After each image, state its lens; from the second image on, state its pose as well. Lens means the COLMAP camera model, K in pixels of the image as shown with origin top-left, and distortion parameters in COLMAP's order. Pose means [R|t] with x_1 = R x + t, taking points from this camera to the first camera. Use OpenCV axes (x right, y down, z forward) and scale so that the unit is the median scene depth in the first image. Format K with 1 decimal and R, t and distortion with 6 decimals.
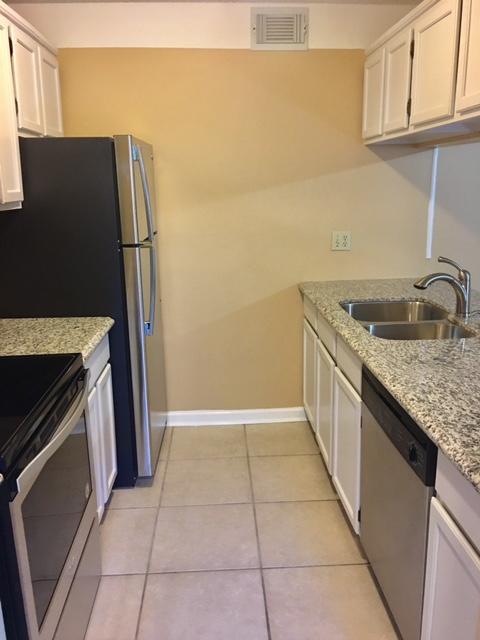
lens RADIAL K [[543.1, 0, 239.9], [0, 543.1, 317.4], [0, 0, 1]] dist [0.076110, -0.116721]
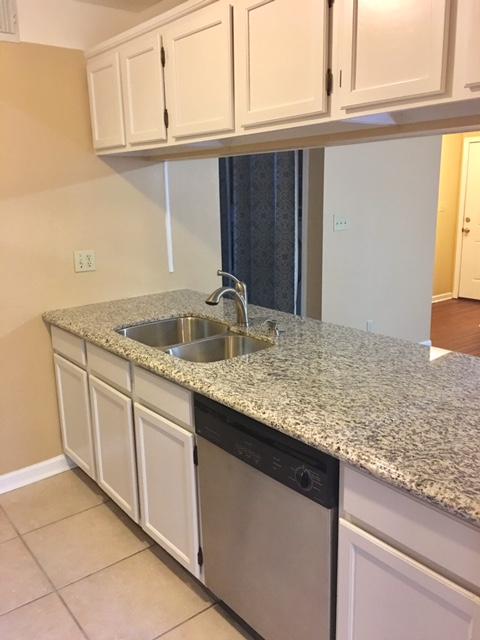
lens RADIAL K [[544.8, 0, 239.2], [0, 544.8, 318.1], [0, 0, 1]] dist [0.072400, -0.101851]
pose [[0.814774, -0.139061, 0.562854, -0.176363], [0.150218, 0.988292, 0.026720, -0.045954], [-0.559980, 0.062781, 0.826124, 0.163812]]
